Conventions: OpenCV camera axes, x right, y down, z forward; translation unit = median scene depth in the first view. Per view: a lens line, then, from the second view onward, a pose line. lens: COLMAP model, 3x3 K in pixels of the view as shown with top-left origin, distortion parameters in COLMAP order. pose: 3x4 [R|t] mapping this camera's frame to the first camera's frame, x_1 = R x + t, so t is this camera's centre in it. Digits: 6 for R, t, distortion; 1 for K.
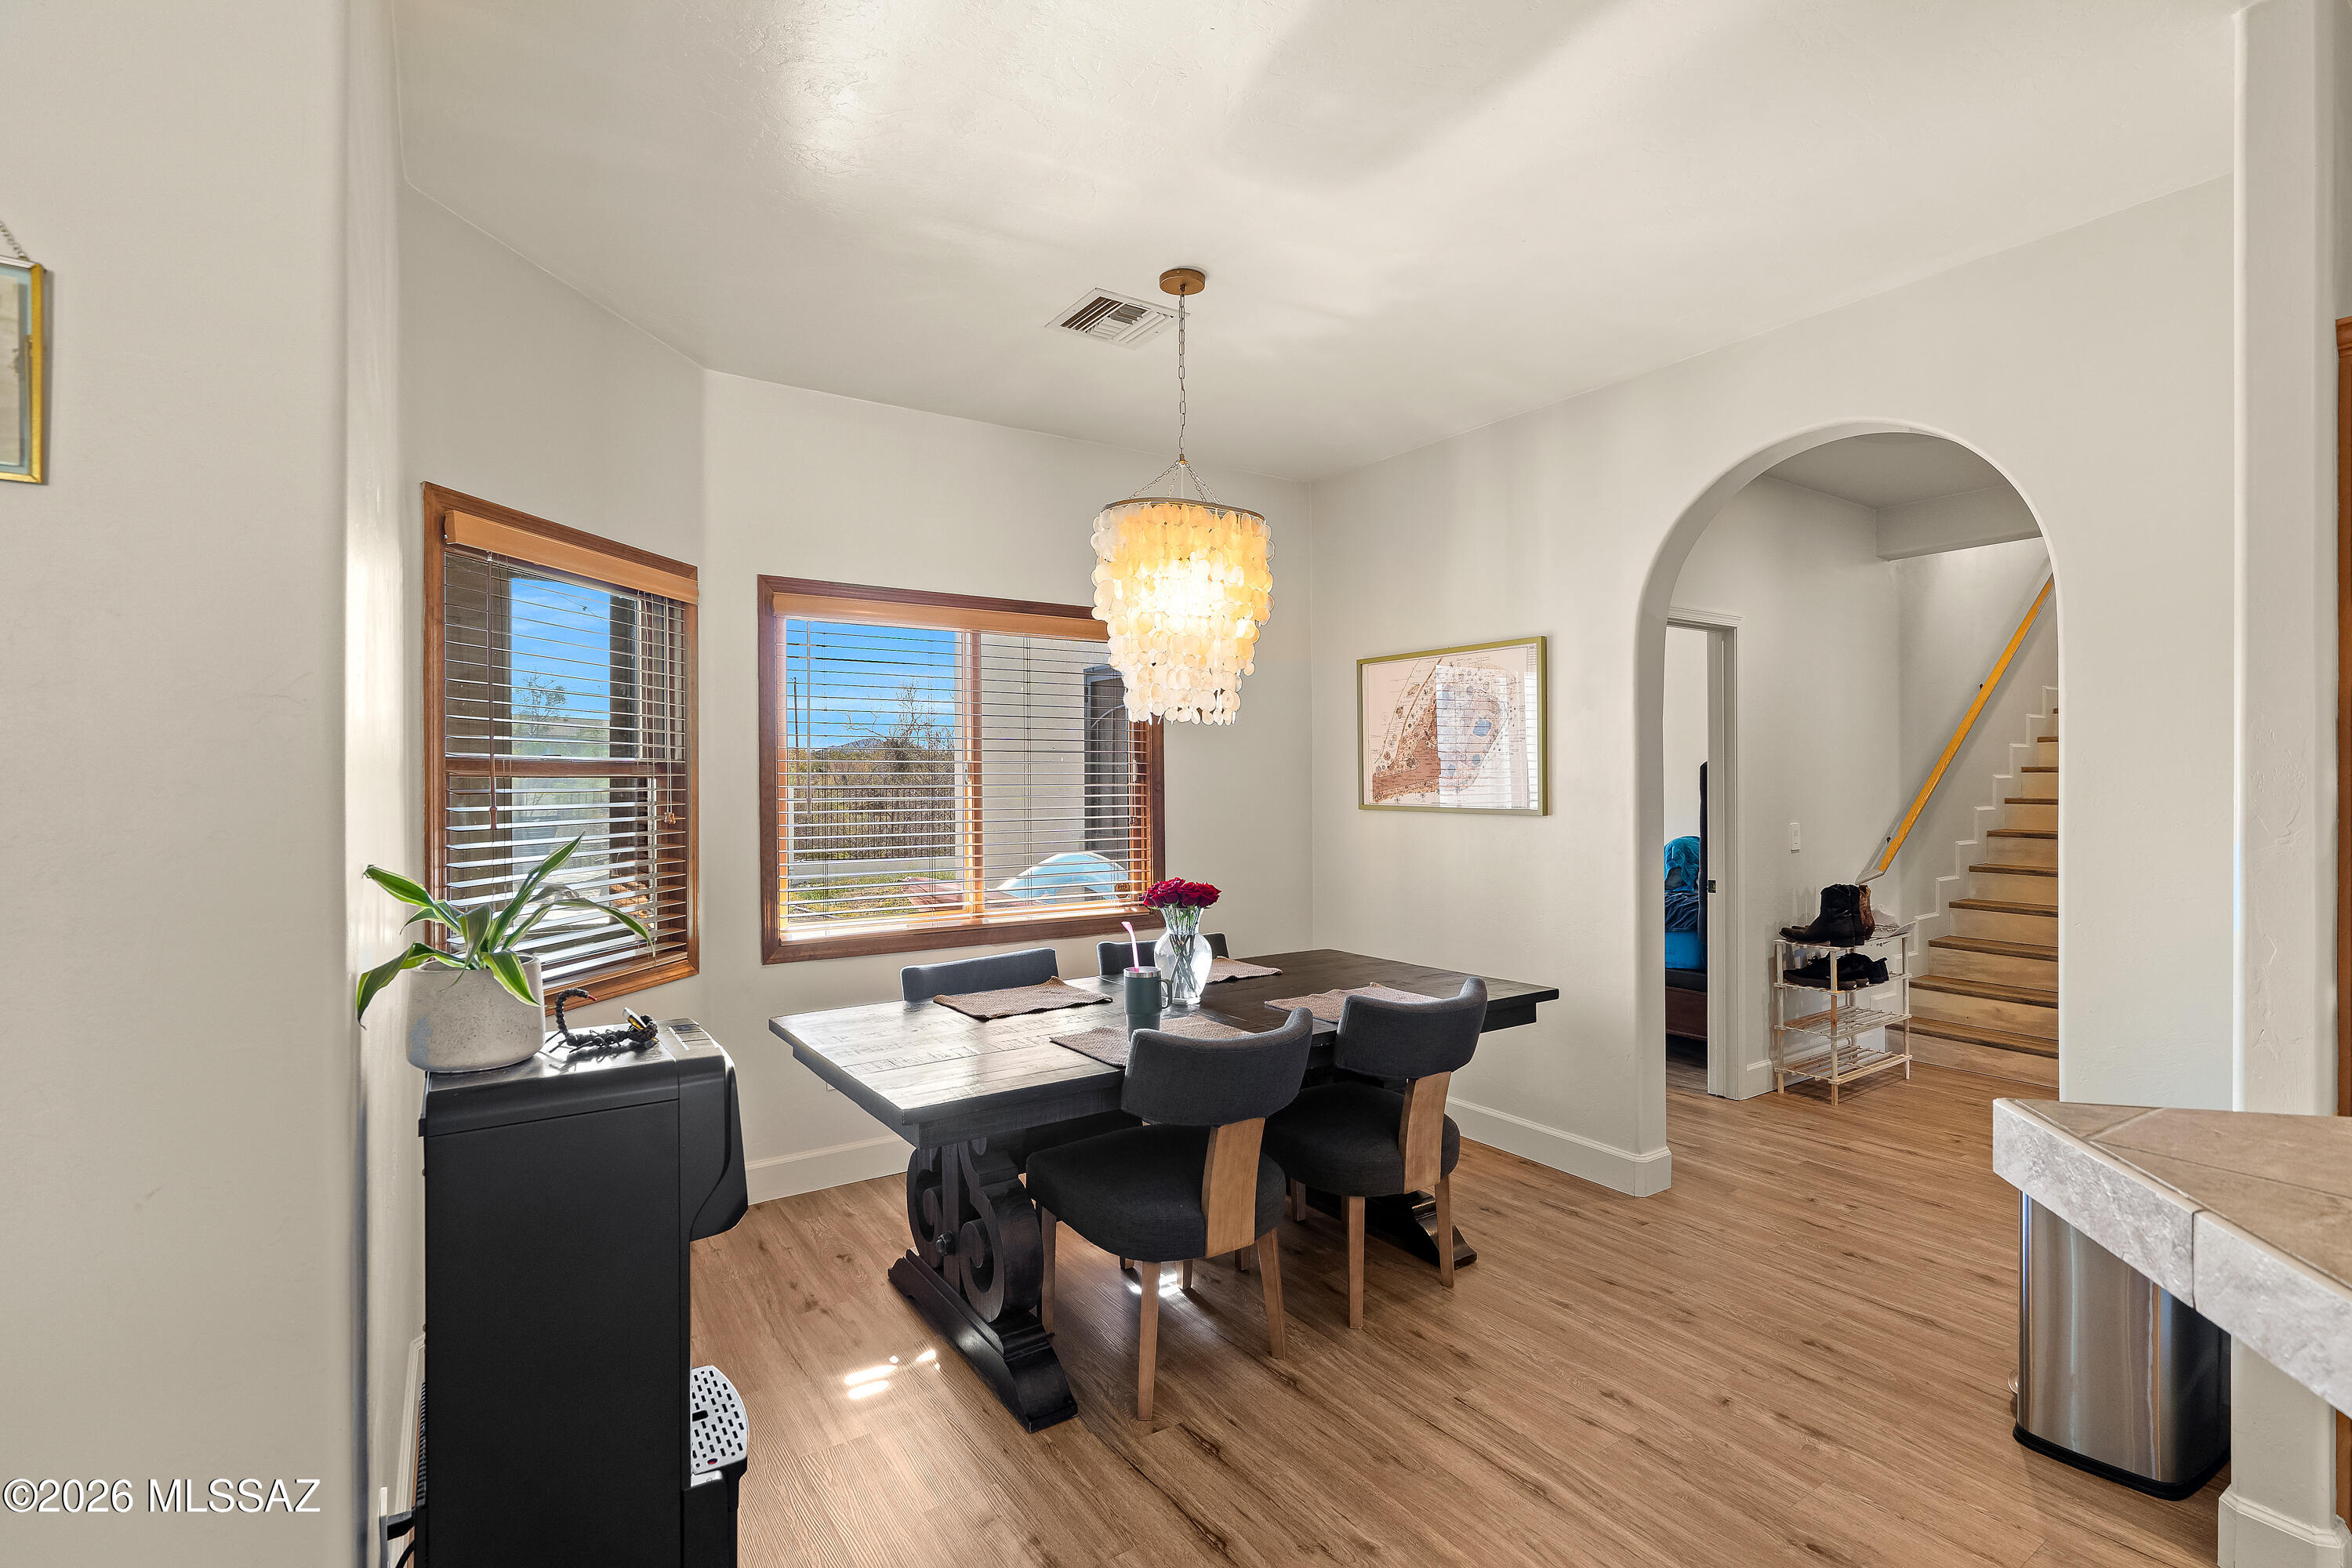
lens RADIAL K [[1076.6, 0, 1170.6], [0, 1076.6, 776.5], [0, 0, 1]] dist [-0.002262, 0.000591]
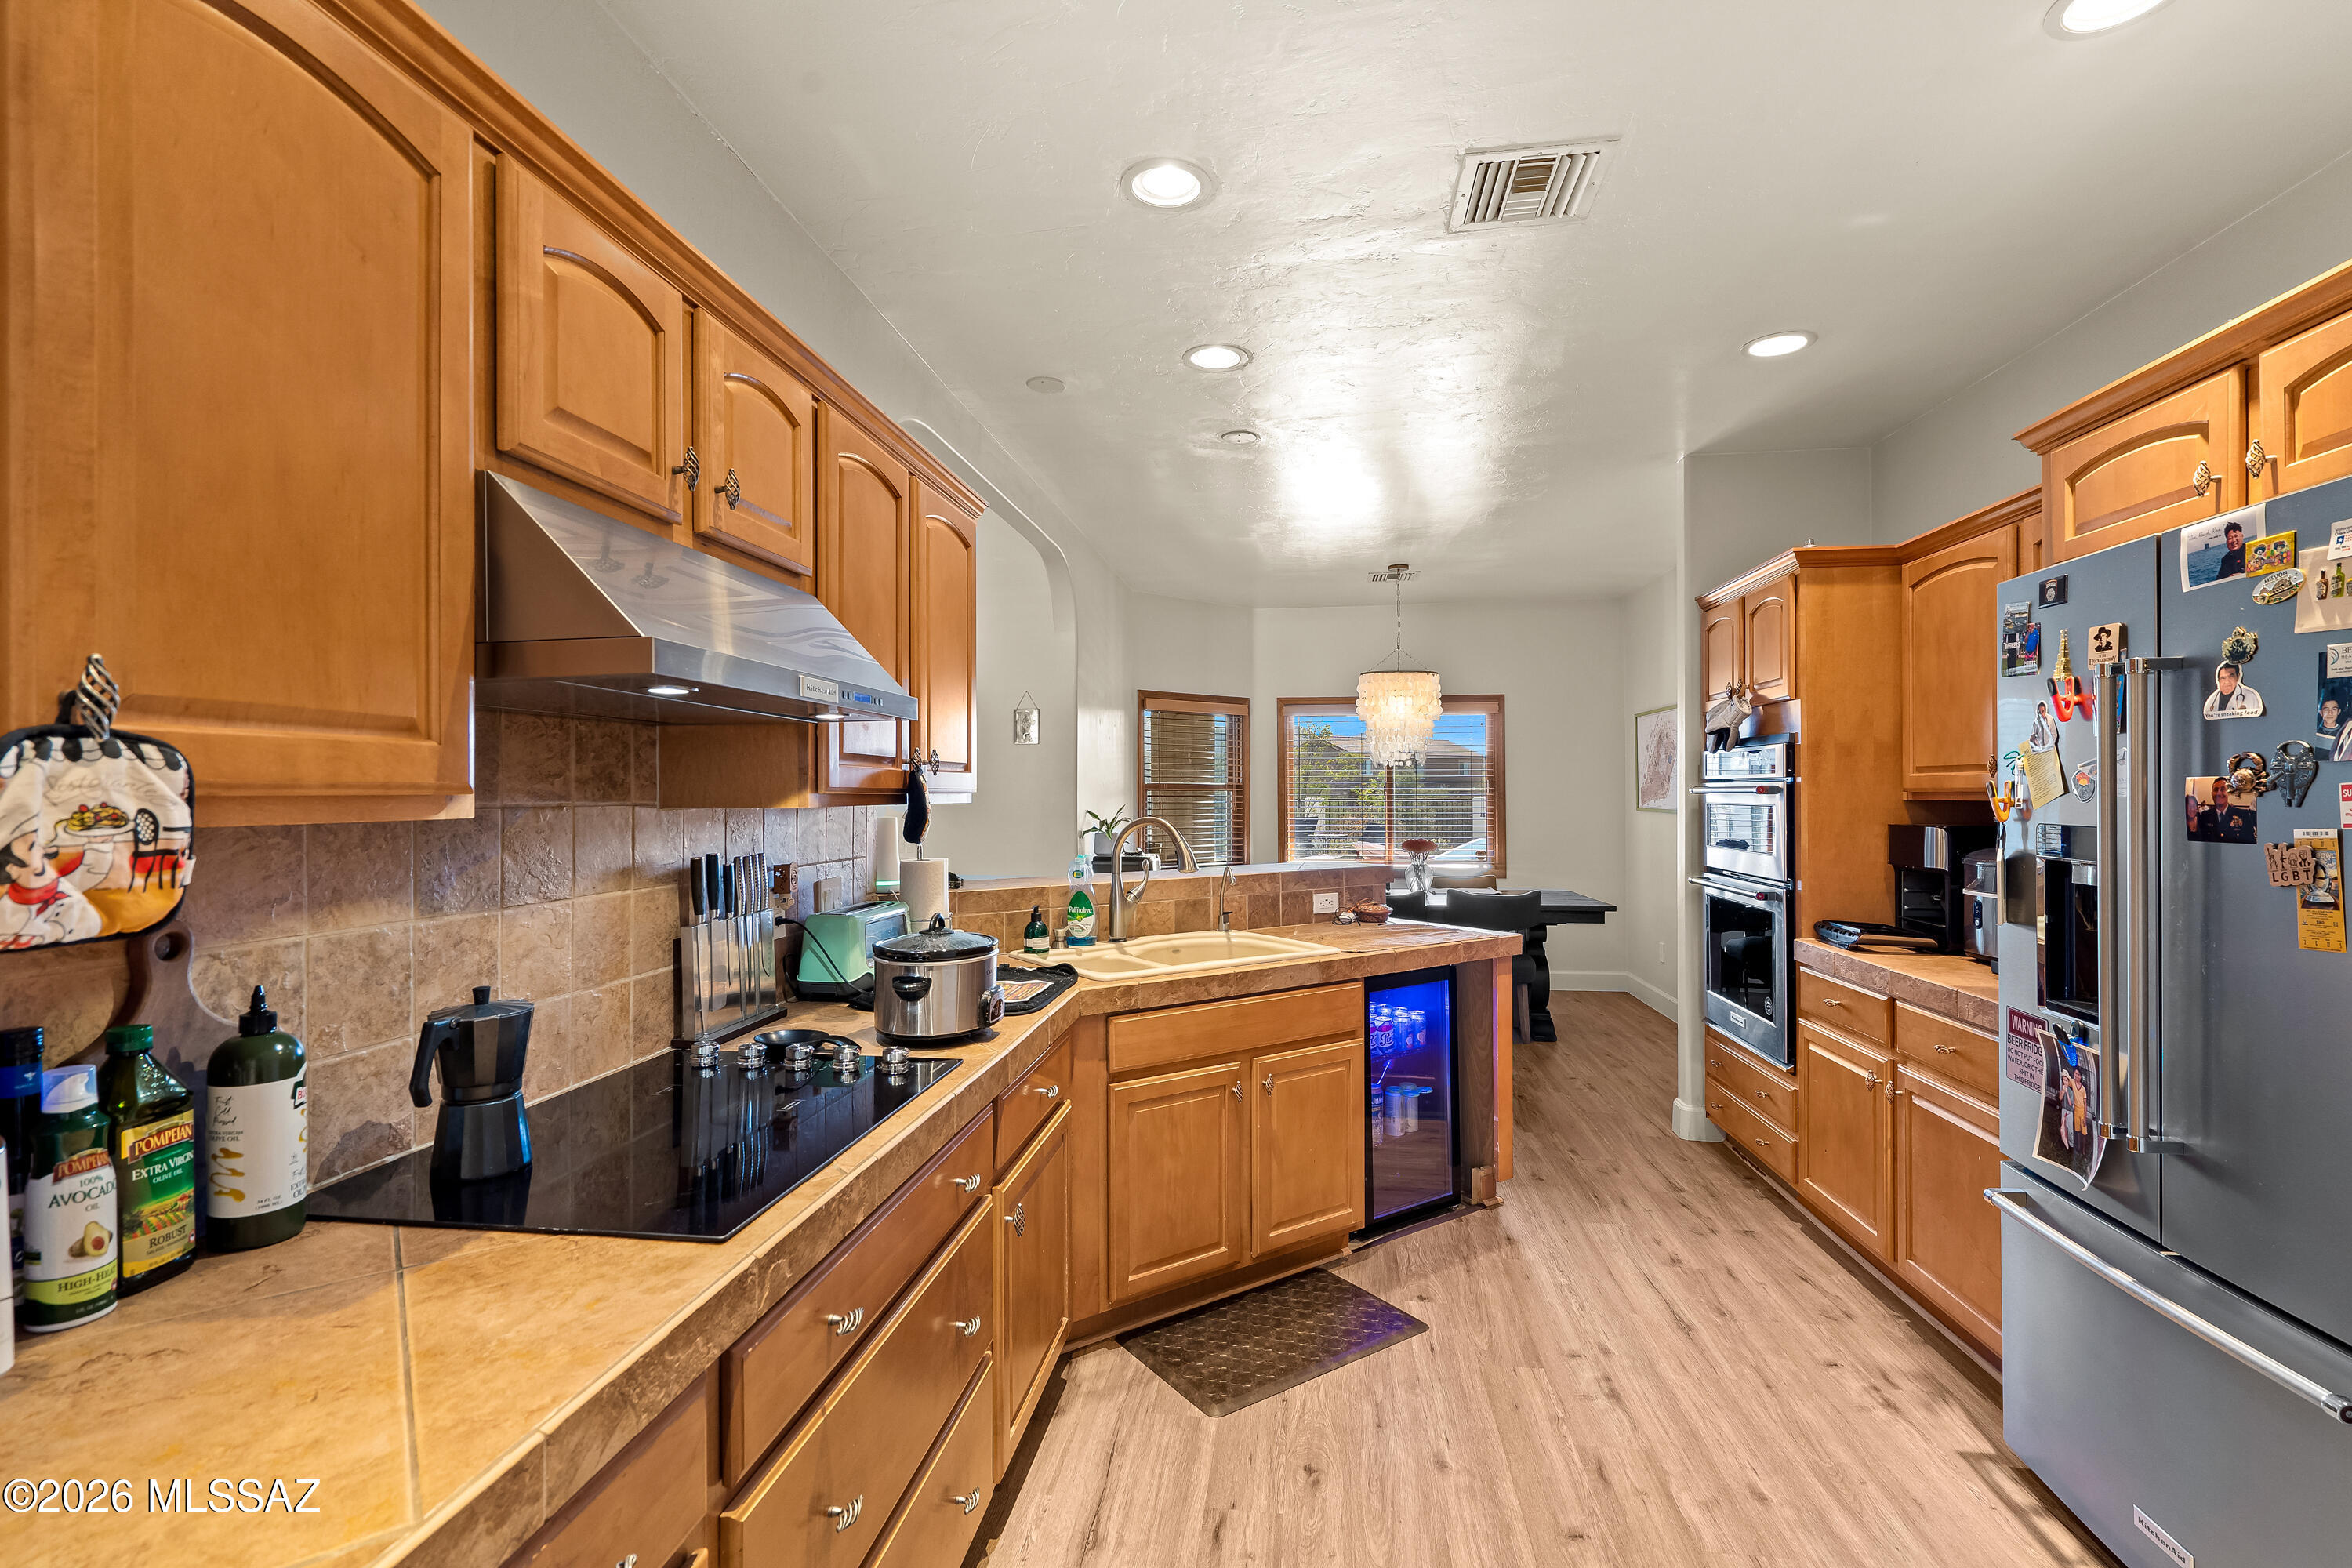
lens RADIAL K [[1076.6, 0, 1172.7], [0, 1076.6, 784.9], [0, 0, 1]] dist [-0.002262, 0.000591]
pose [[0.748351, -0.005142, -0.663283, 0.976236], [0.000964, 0.999977, -0.006665, 0.004339], [0.663302, 0.004349, 0.748339, -0.838401]]
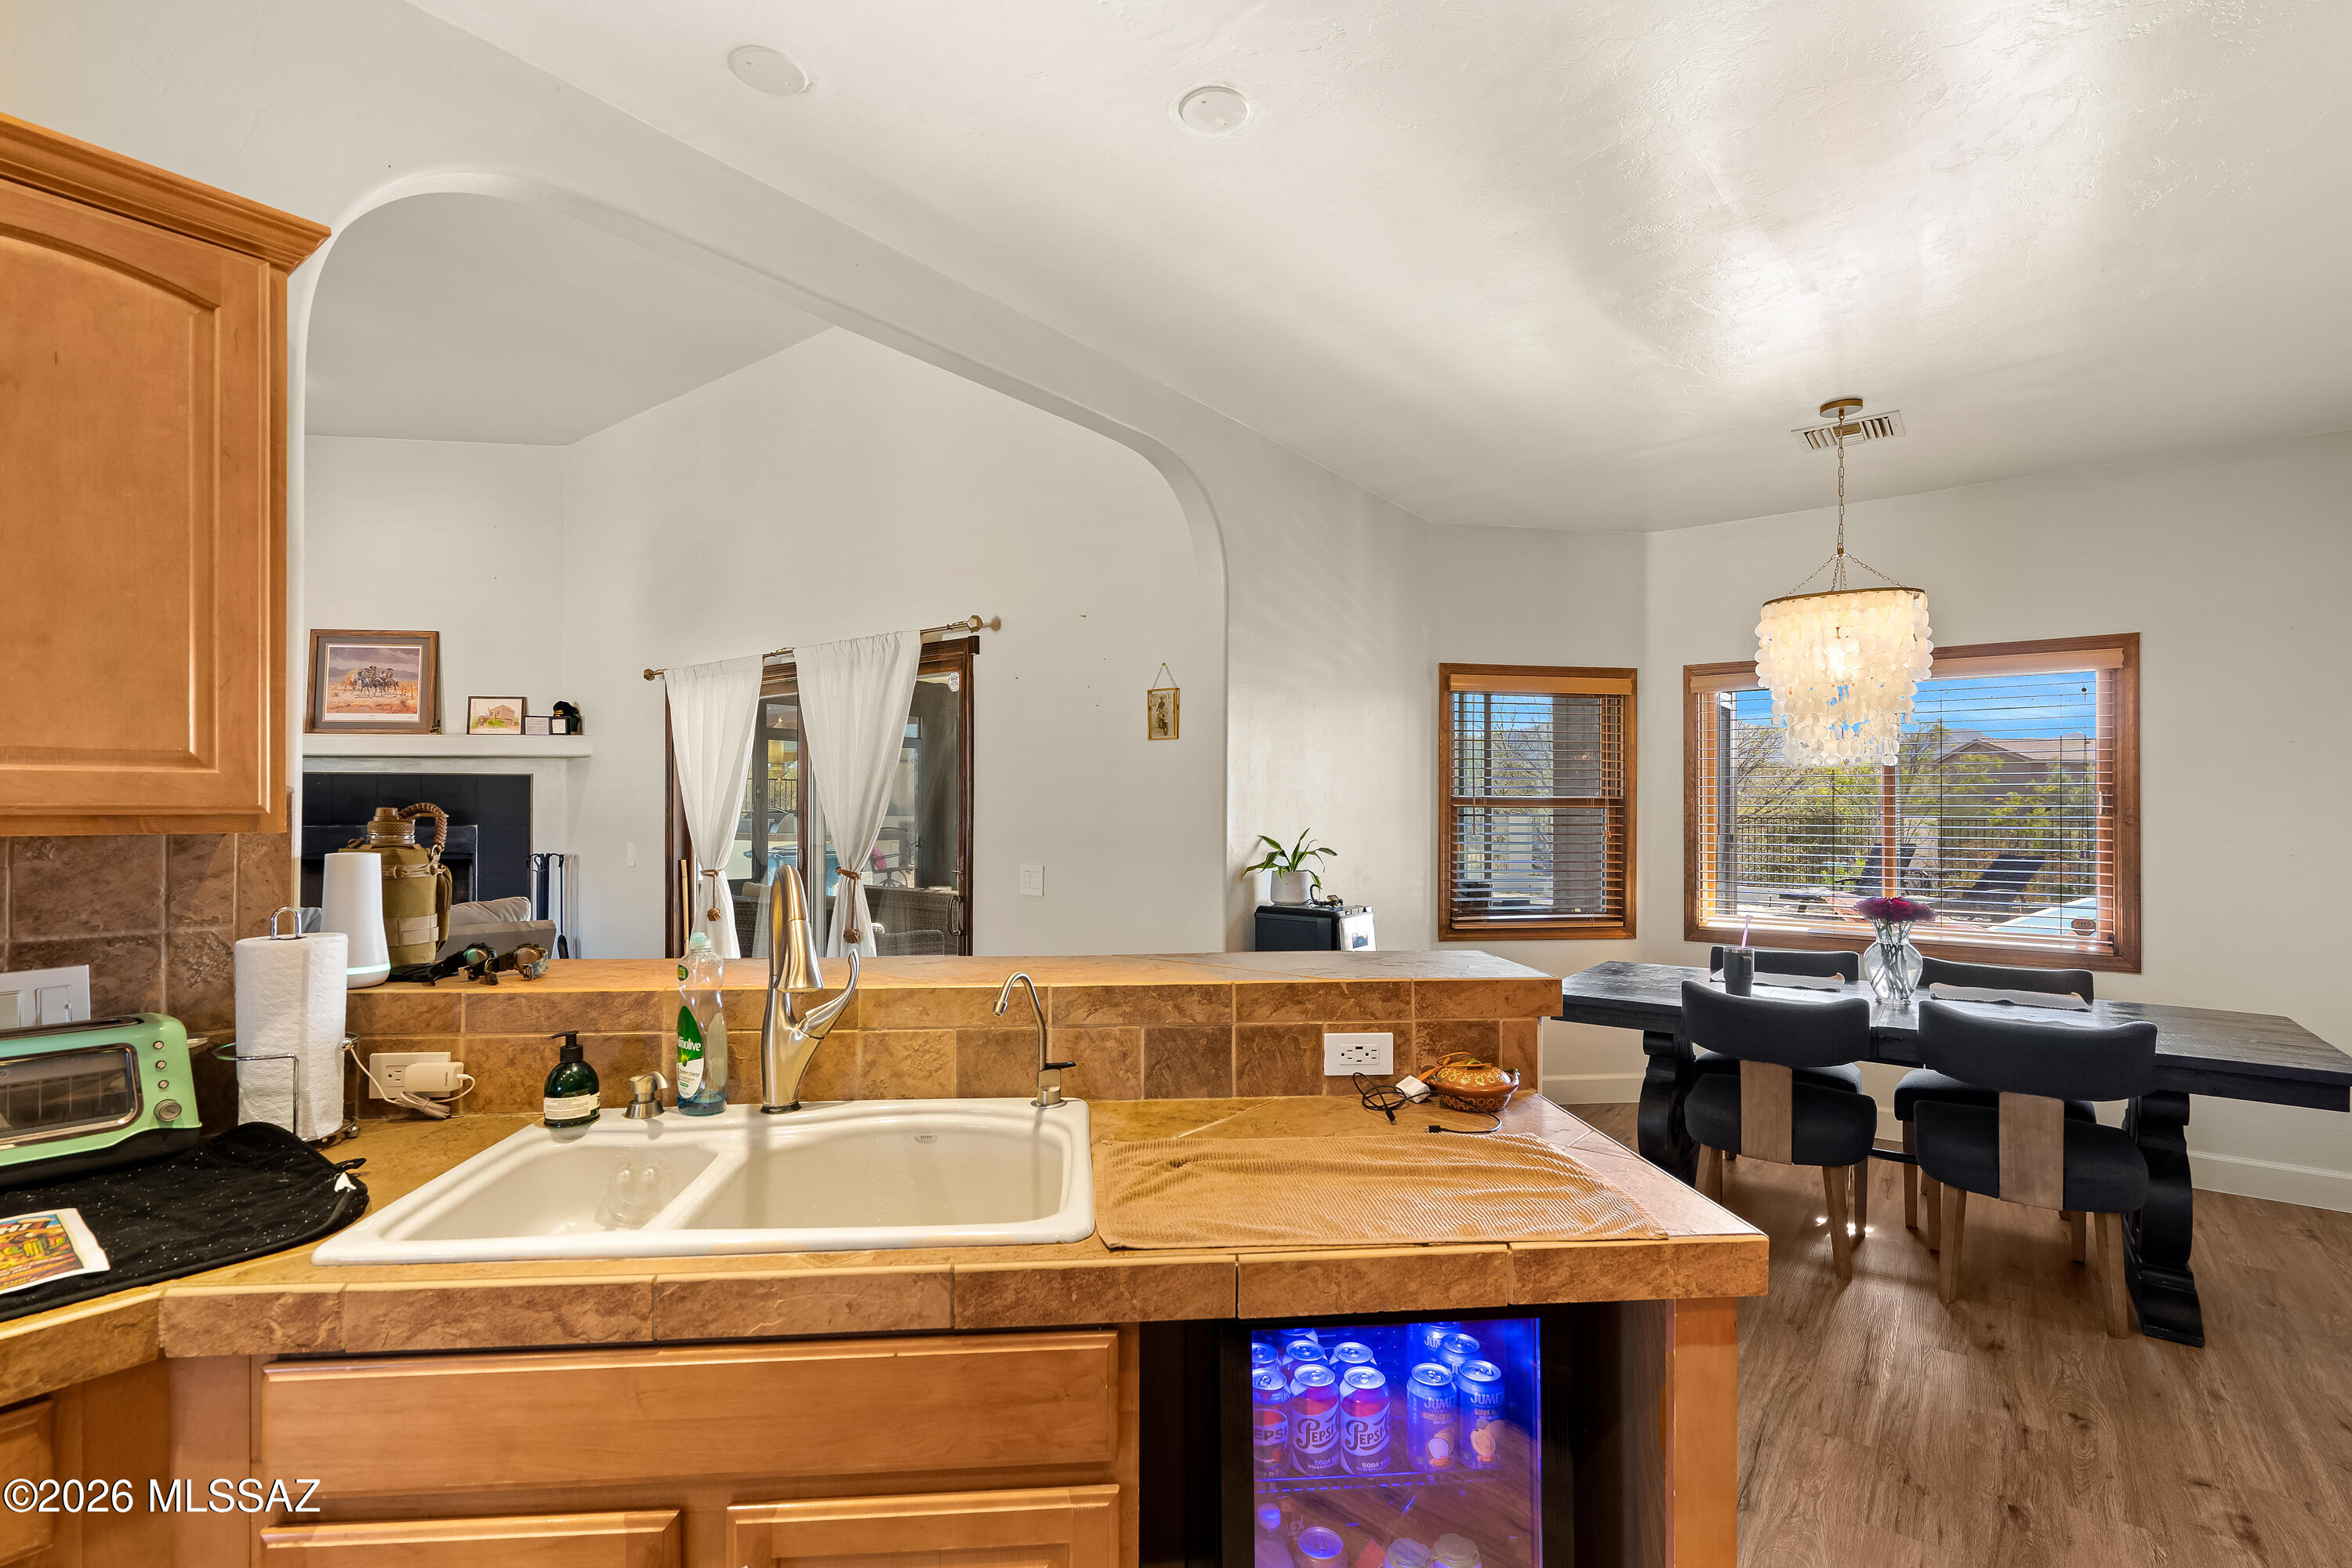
lens RADIAL K [[1076.6, 0, 1172.9], [0, 1076.6, 803.3], [0, 0, 1]] dist [-0.002262, 0.000591]
pose [[0.317560, -0.001721, -0.948237, 0.803860], [-0.003953, 0.999987, -0.003139, 0.001321], [0.948230, 0.004745, 0.317549, -0.099134]]
